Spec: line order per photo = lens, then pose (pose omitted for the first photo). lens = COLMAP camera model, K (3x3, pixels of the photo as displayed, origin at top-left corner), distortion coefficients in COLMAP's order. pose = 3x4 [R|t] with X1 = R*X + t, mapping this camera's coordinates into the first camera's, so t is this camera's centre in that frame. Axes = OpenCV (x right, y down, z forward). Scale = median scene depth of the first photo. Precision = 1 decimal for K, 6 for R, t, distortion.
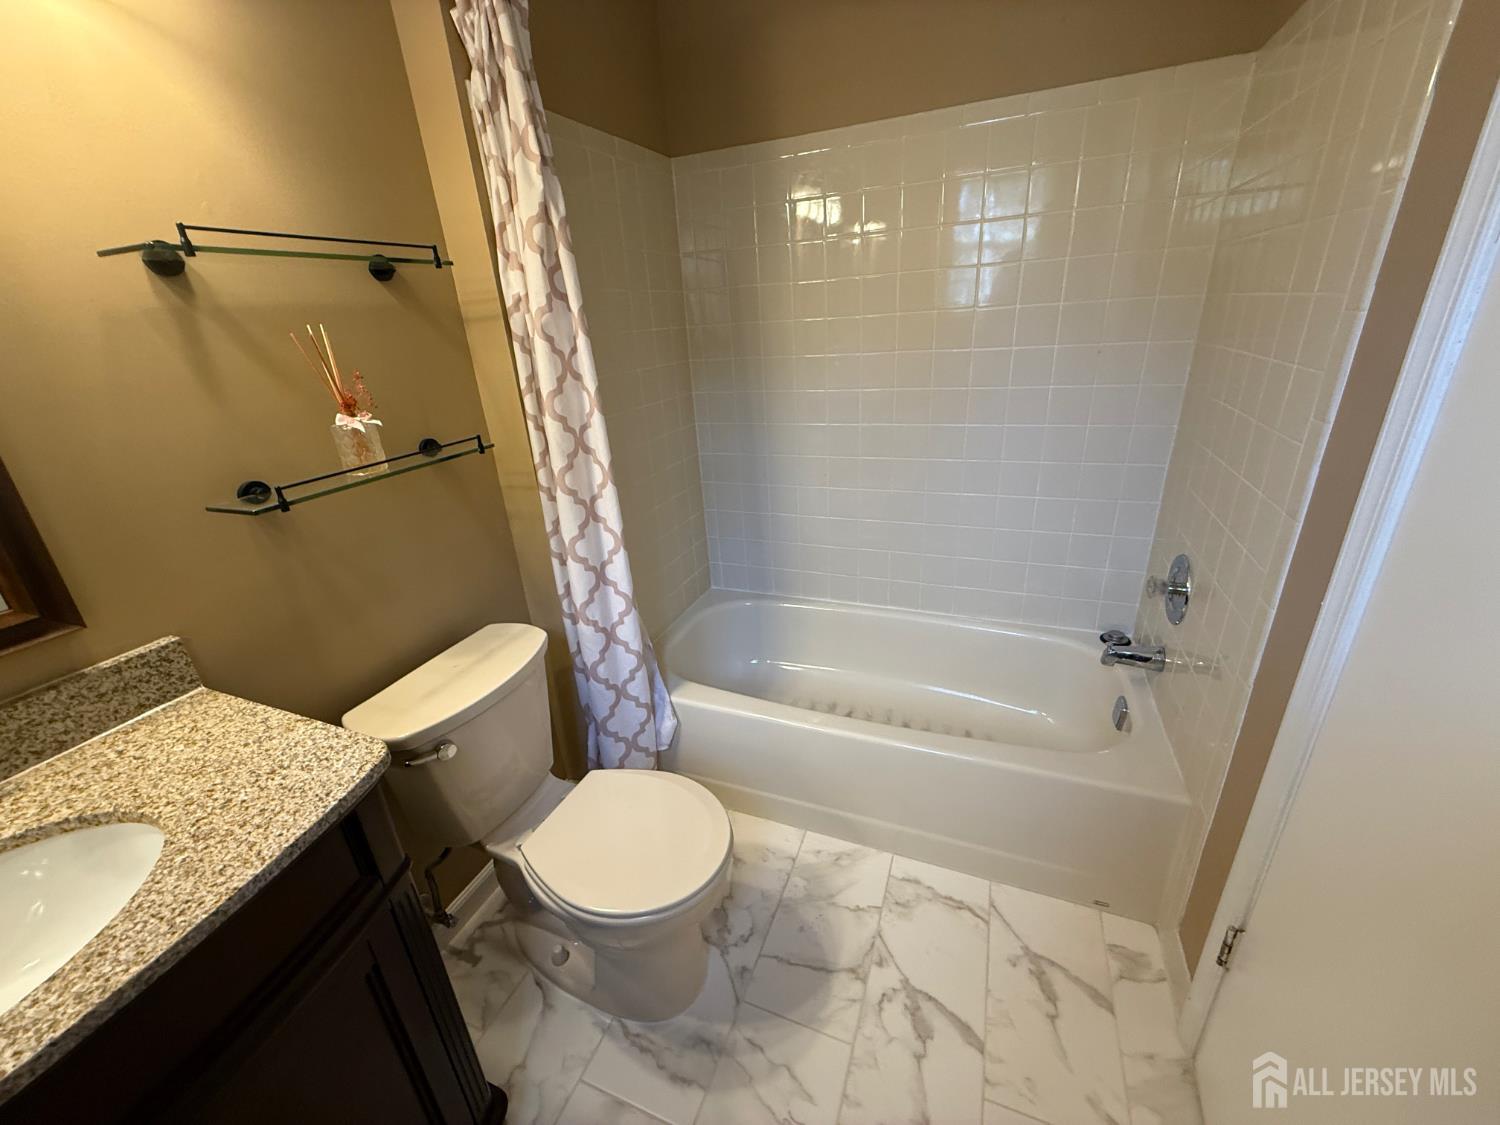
lens RADIAL K [[597.3, 0, 746.5], [0, 597.3, 562.3], [0, 0, 1]] dist [-0.001190, 0.000078]
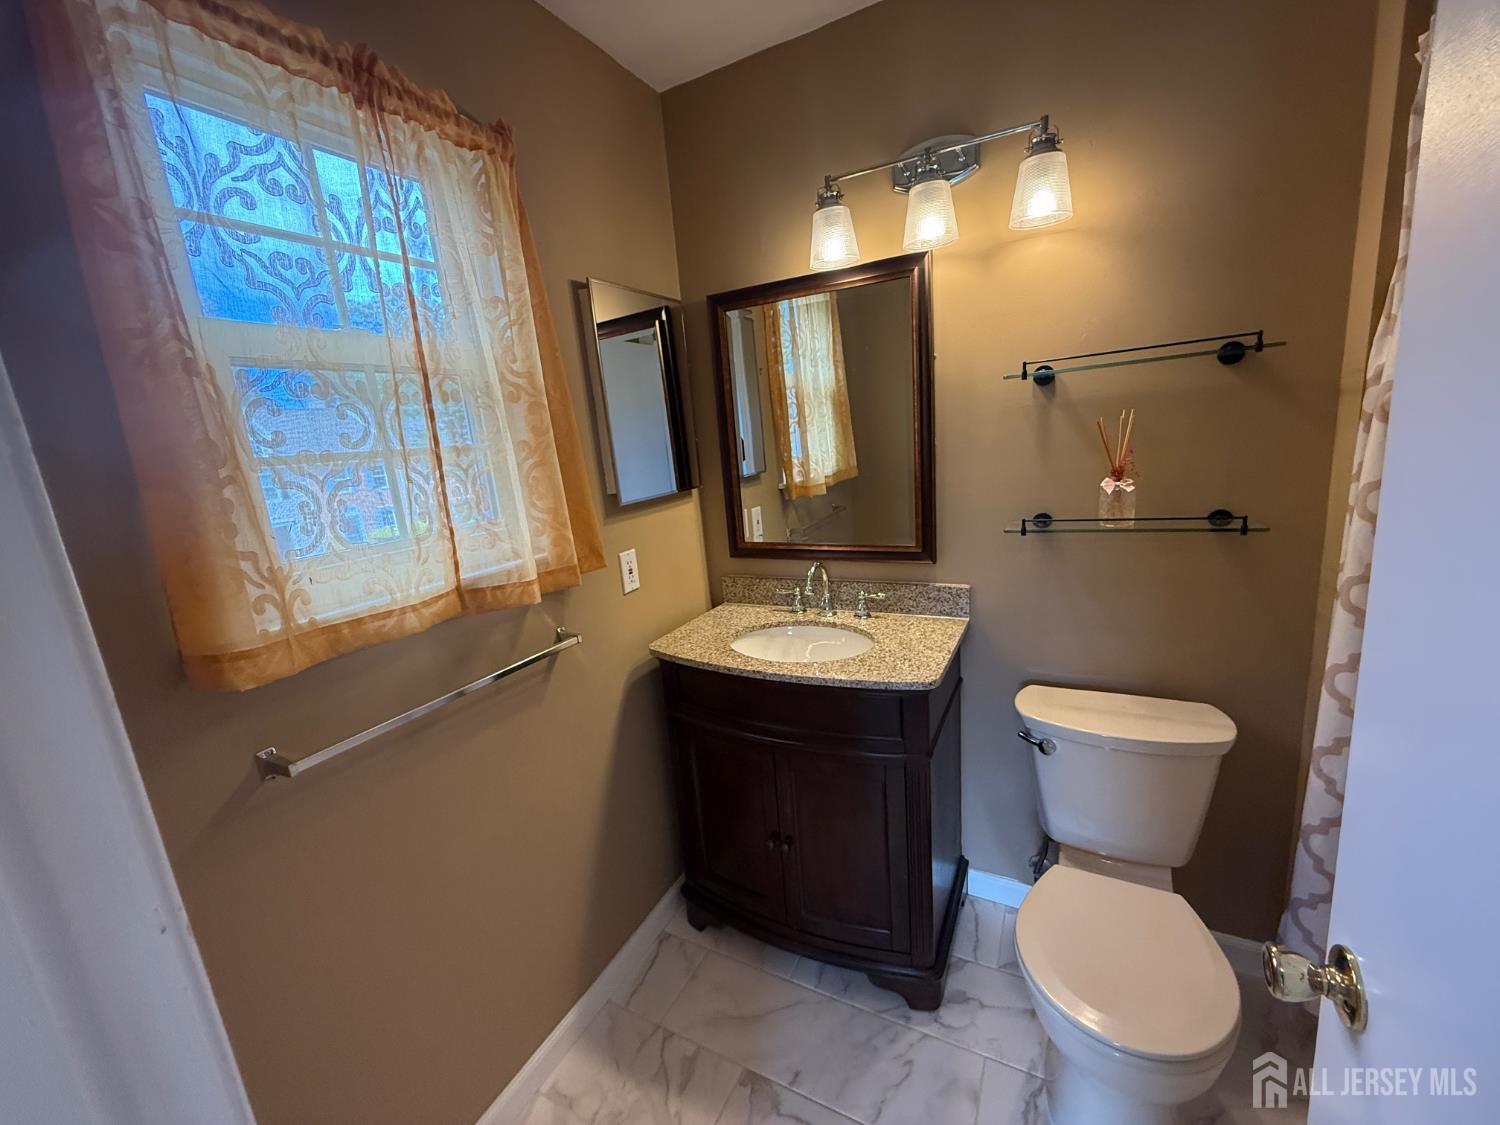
lens RADIAL K [[597.8, 0, 745.3], [0, 597.8, 562.5], [0, 0, 1]] dist [-0.000165, 0.000753]
pose [[-0.079197, 0.277251, -0.957528, 0.766923], [-0.294946, 0.911021, 0.288180, -0.253813], [0.952226, 0.305242, 0.009624, 0.333679]]
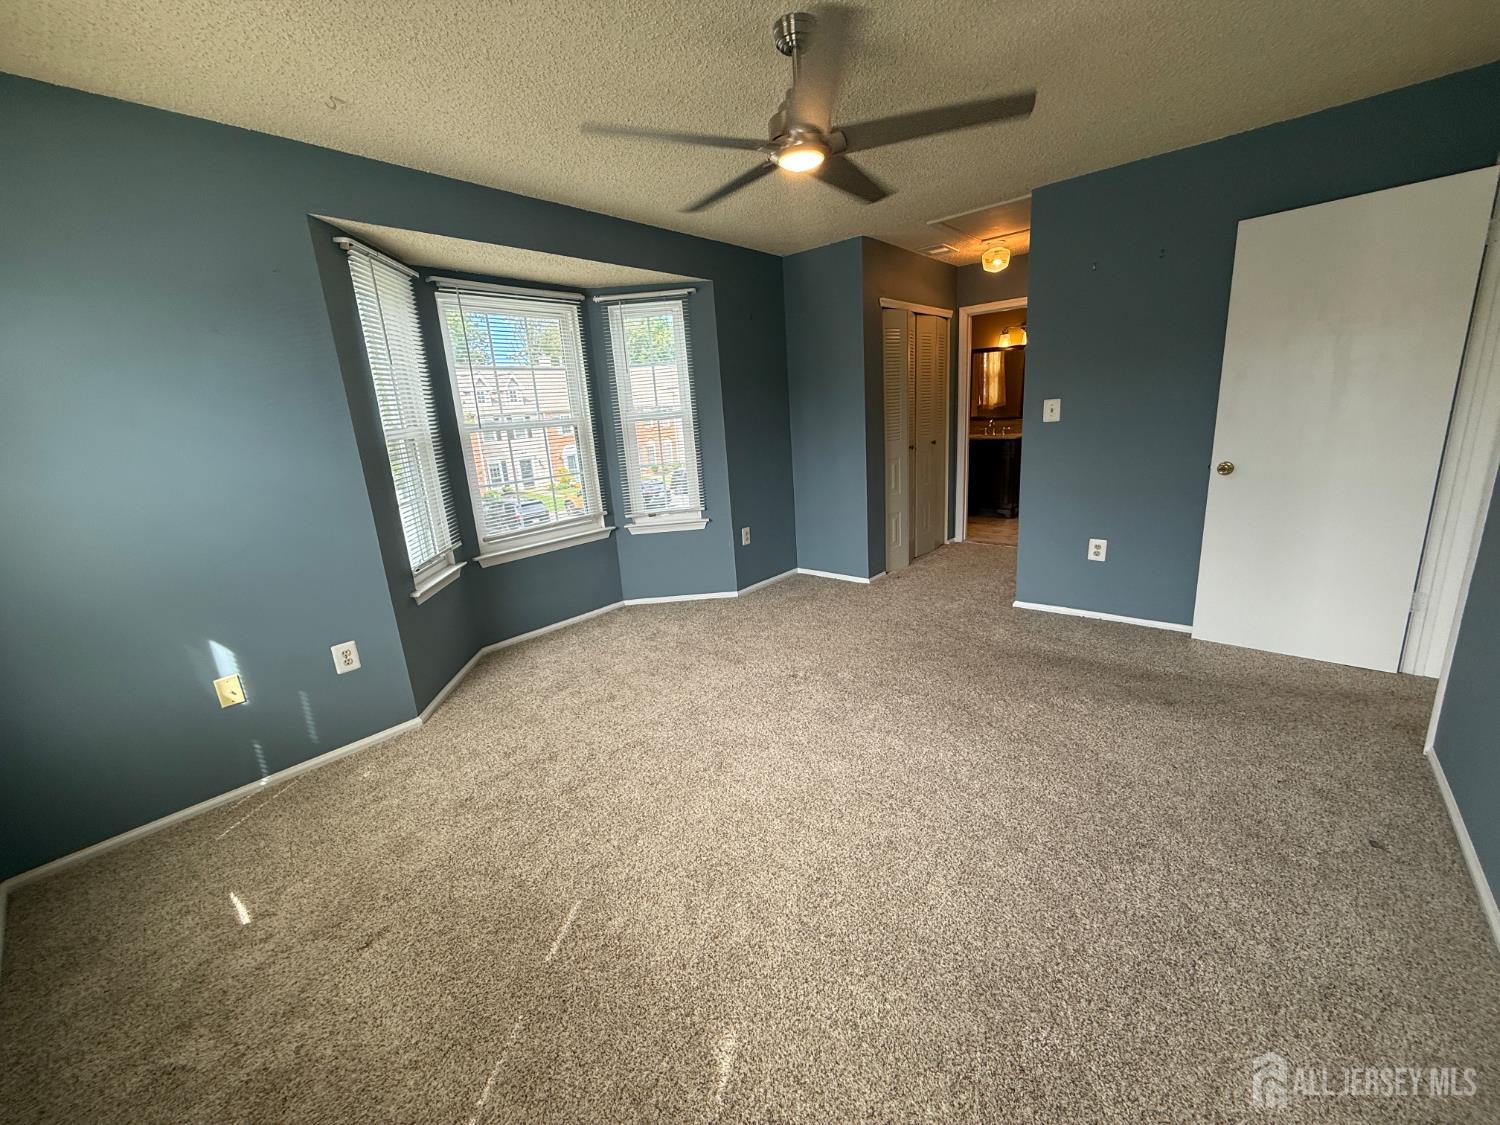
lens RADIAL K [[597.8, 0, 745.3], [0, 597.8, 562.5], [0, 0, 1]] dist [-0.000165, 0.000753]
pose [[-0.295434, 0.329288, -0.896821, 7.221418], [-0.278666, 0.868200, 0.410579, -0.442815], [0.913818, 0.371212, -0.164735, -0.381872]]
